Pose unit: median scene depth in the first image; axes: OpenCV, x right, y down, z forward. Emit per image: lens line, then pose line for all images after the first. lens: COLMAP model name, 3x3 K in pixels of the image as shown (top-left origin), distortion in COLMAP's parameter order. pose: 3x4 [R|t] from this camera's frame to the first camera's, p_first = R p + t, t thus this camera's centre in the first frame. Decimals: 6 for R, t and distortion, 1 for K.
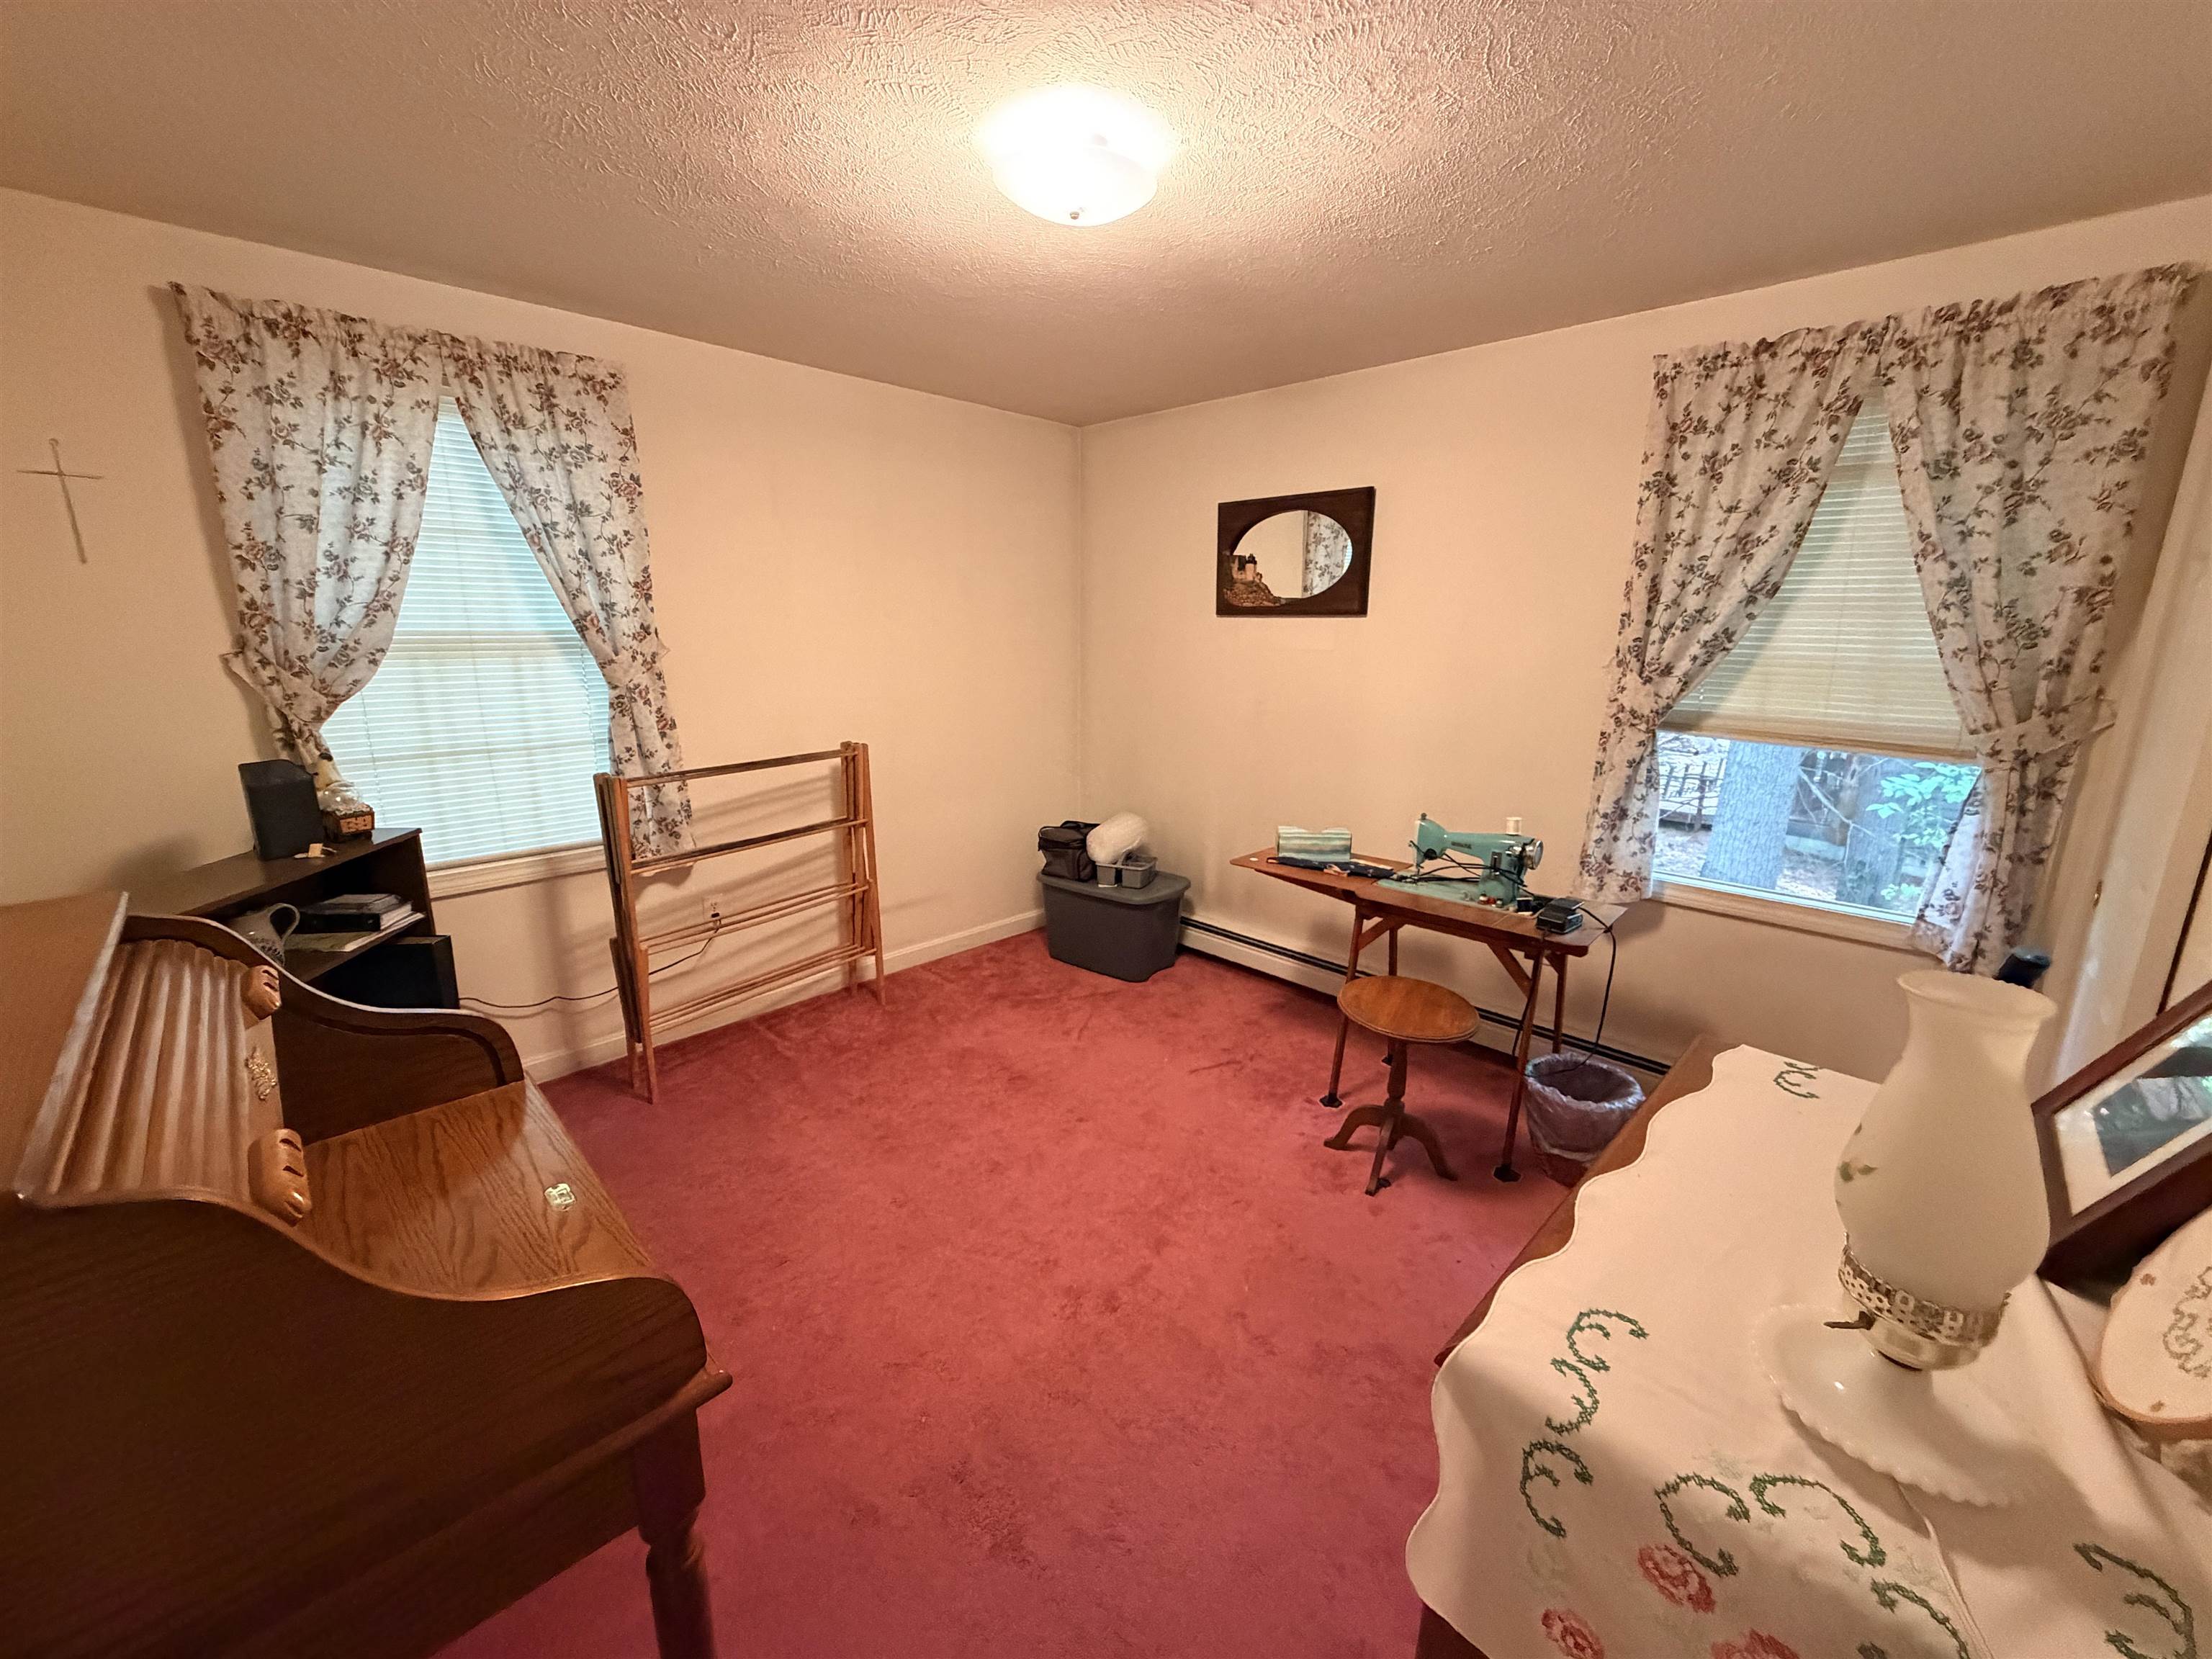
lens RADIAL K [[880.4, 0, 1099.7], [0, 880.4, 825.6], [0, 0, 1]] dist [0.000006, -0.000241]
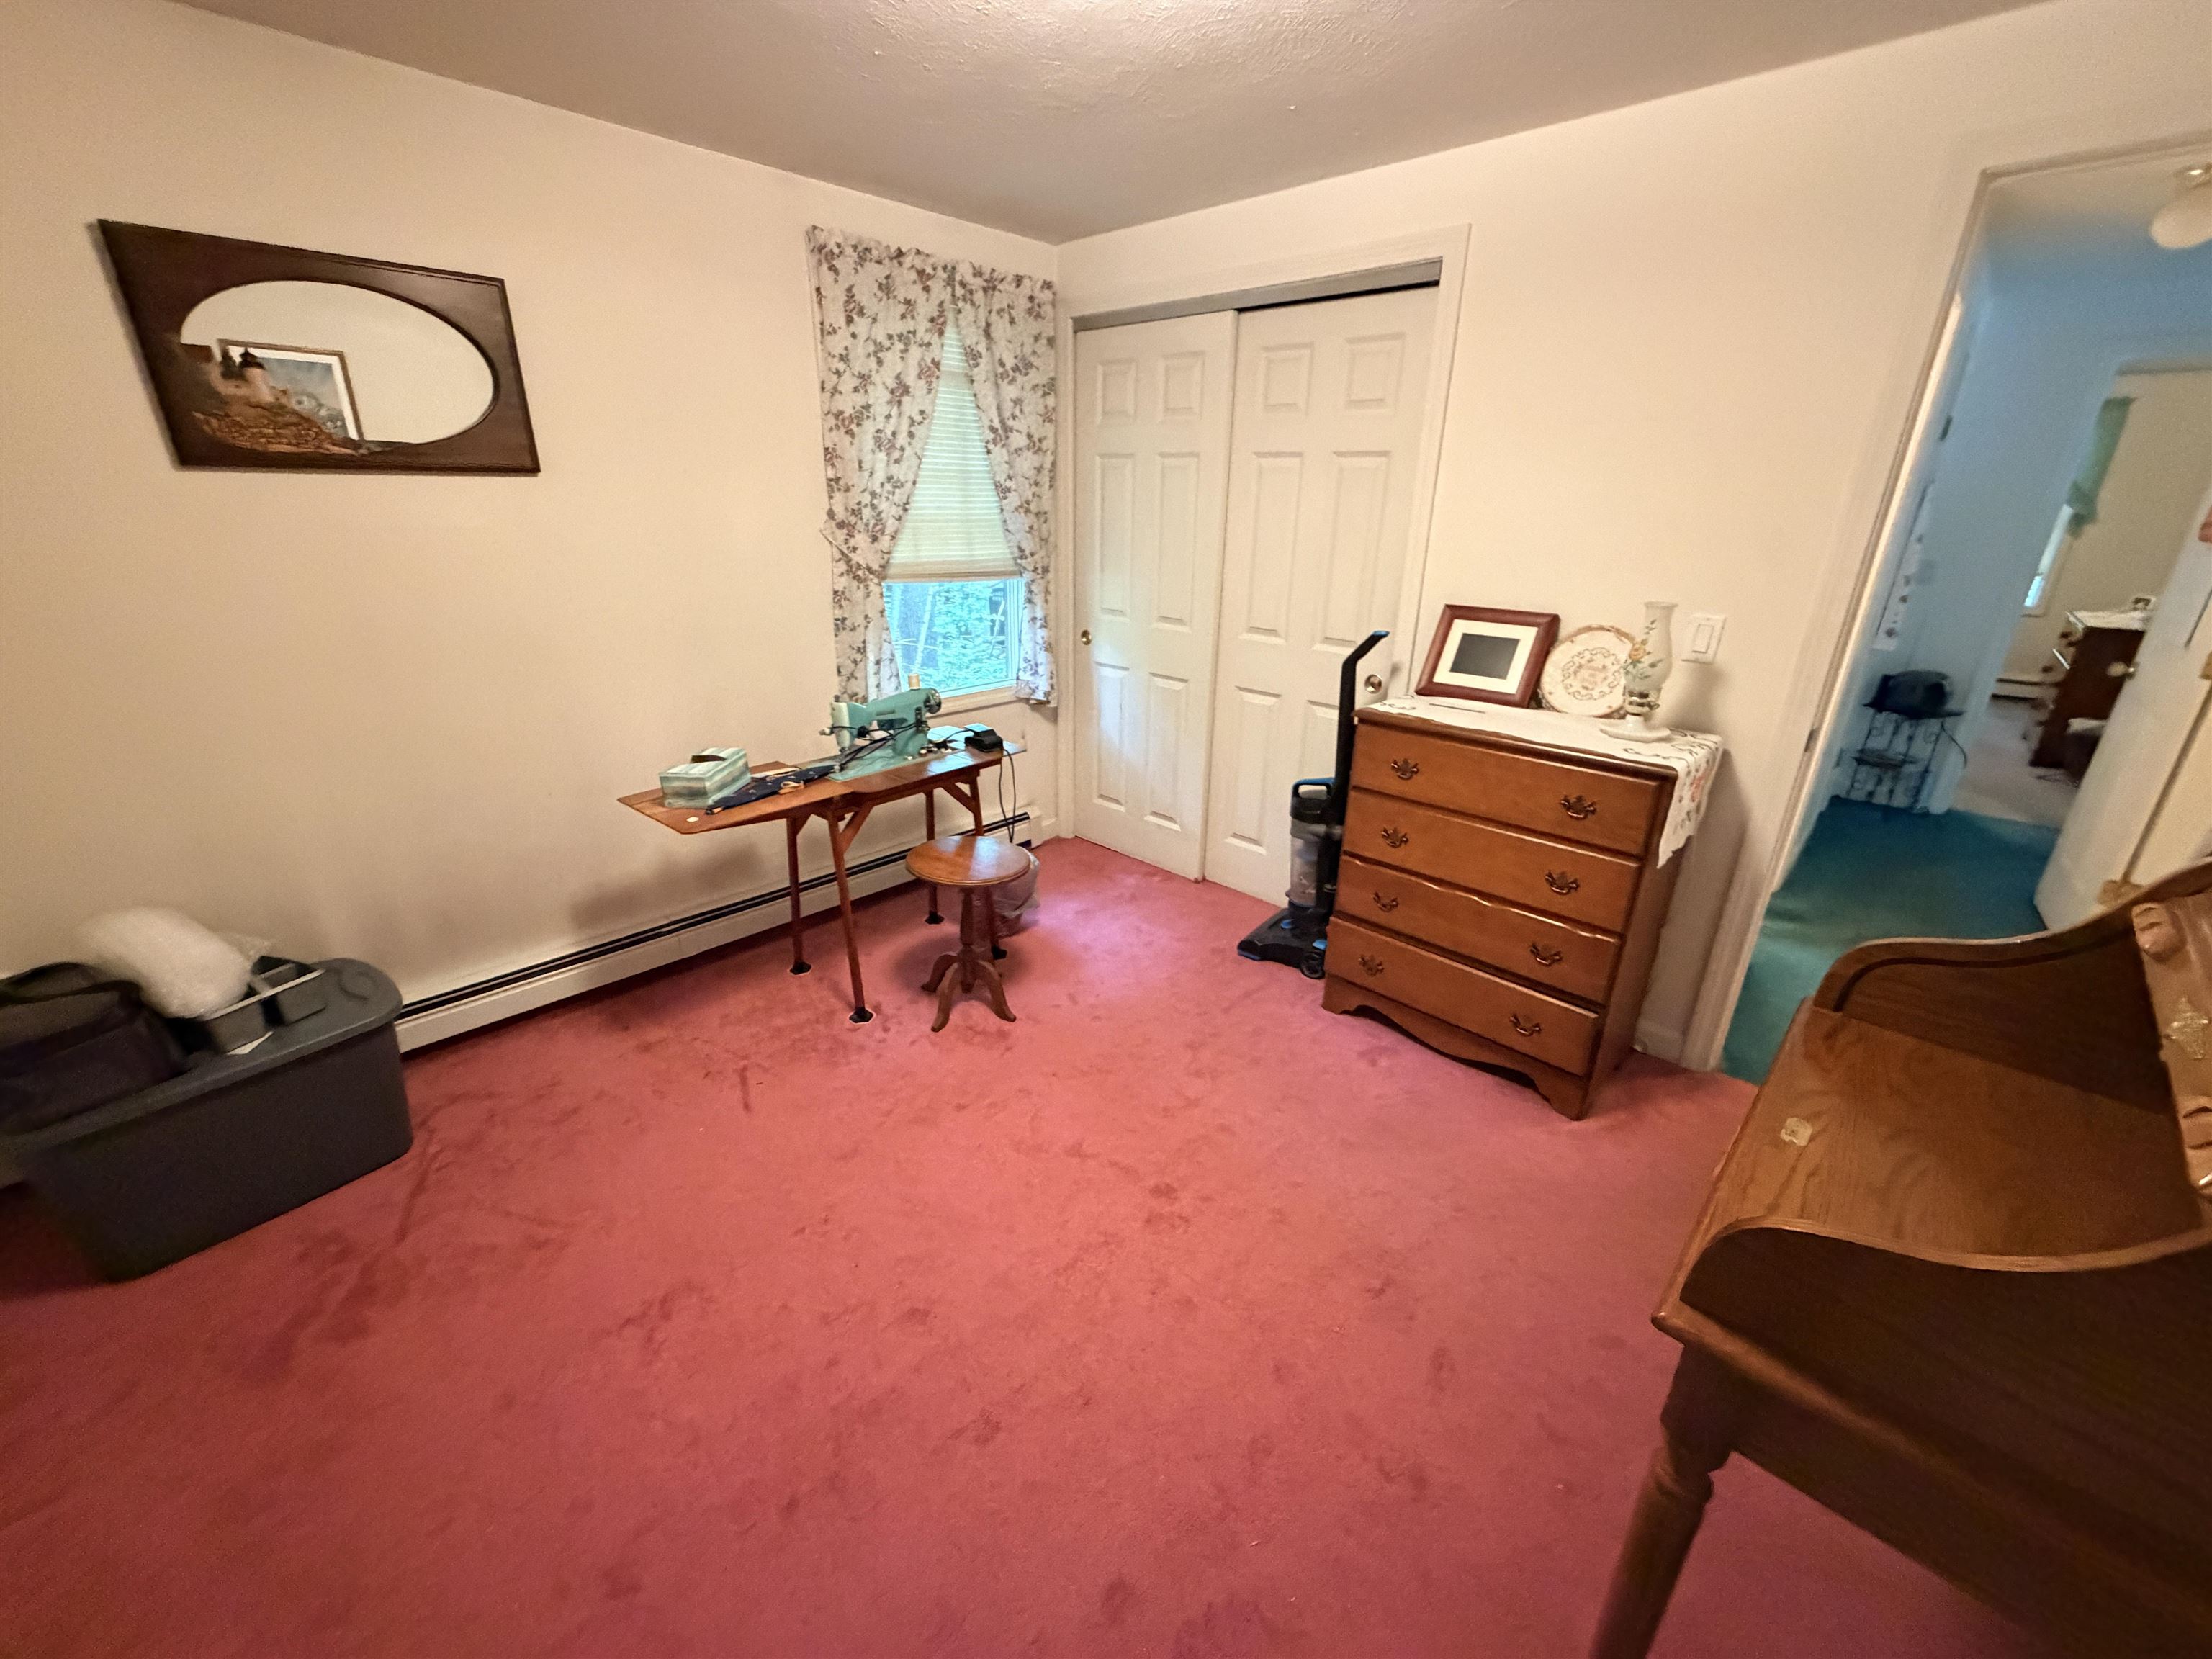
lens RADIAL K [[880.4, 0, 1107.6], [0, 880.4, 822.7], [0, 0, 1]] dist [0.000006, -0.000241]
pose [[-0.011073, -0.357916, 0.933688, -0.558197], [0.212155, 0.911646, 0.351982, -0.155881], [-0.977173, 0.201984, 0.065839, 0.648191]]
